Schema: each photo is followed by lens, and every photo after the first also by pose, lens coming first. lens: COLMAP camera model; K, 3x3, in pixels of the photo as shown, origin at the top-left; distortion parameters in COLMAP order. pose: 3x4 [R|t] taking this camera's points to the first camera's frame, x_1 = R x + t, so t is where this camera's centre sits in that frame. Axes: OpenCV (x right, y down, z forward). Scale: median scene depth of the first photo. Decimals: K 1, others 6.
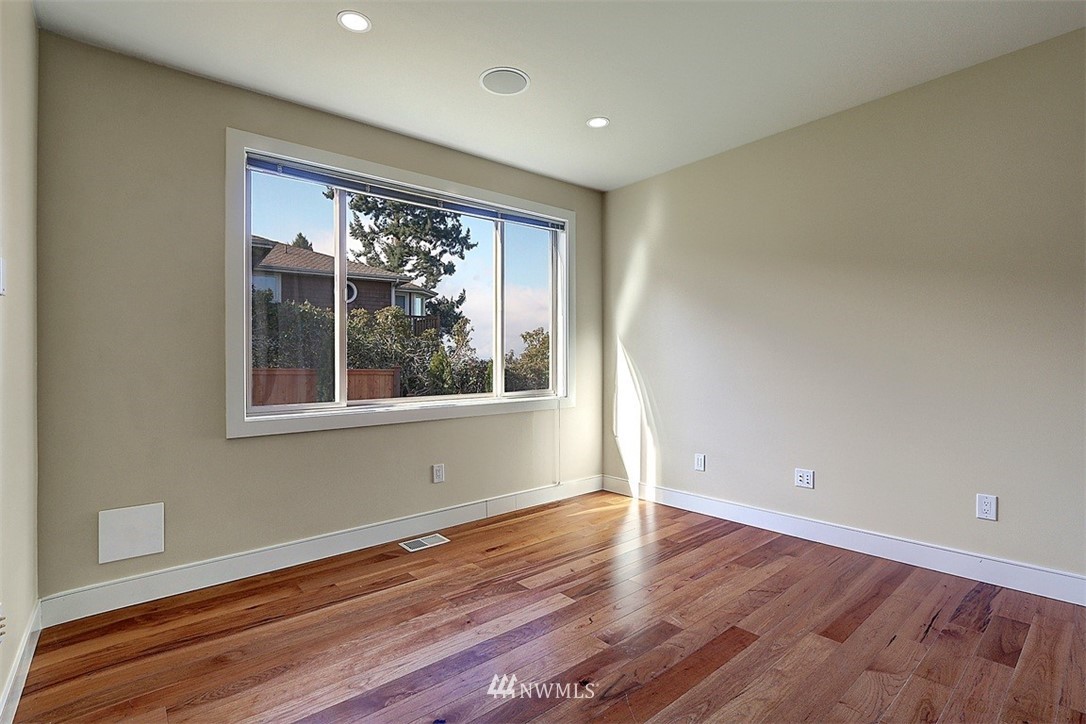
lens RADIAL K [[501.7, 0, 543.1], [0, 501.7, 383.6], [0, 0, 1]] dist [-0.009628, -0.000238]
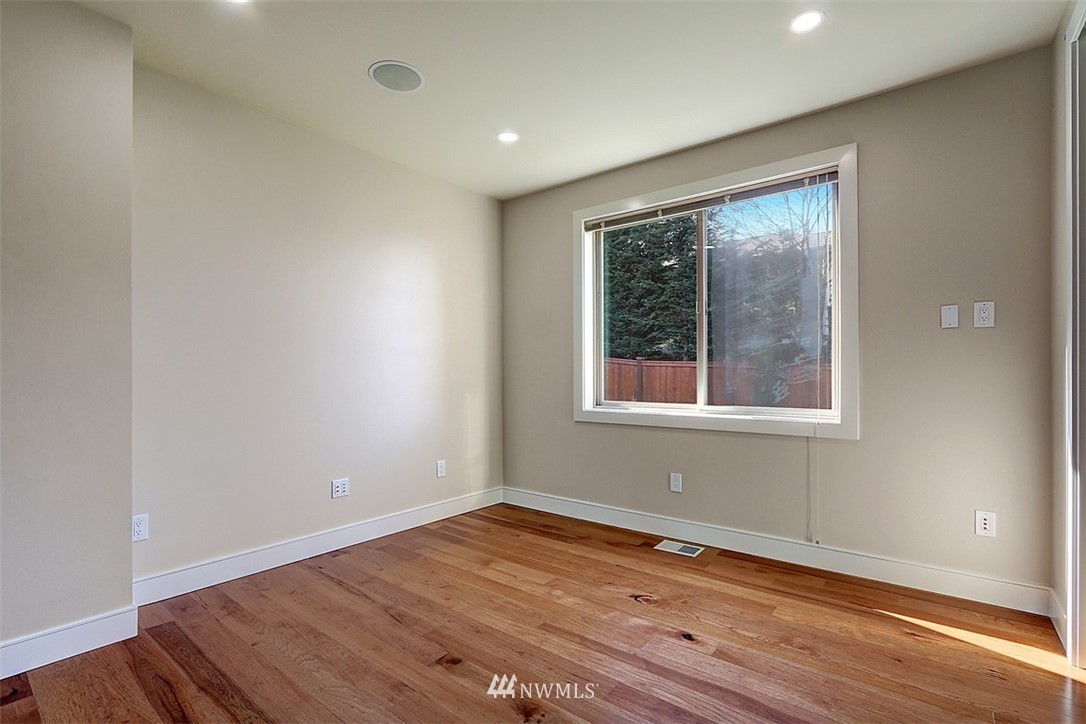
lens RADIAL K [[501.7, 0, 543.1], [0, 501.7, 383.6], [0, 0, 1]] dist [-0.009628, -0.000238]
pose [[0.202190, 0.036318, -0.978673, 0.677533], [-0.035935, 0.998914, 0.029645, -0.033849], [0.978687, 0.029174, 0.203276, 0.511153]]
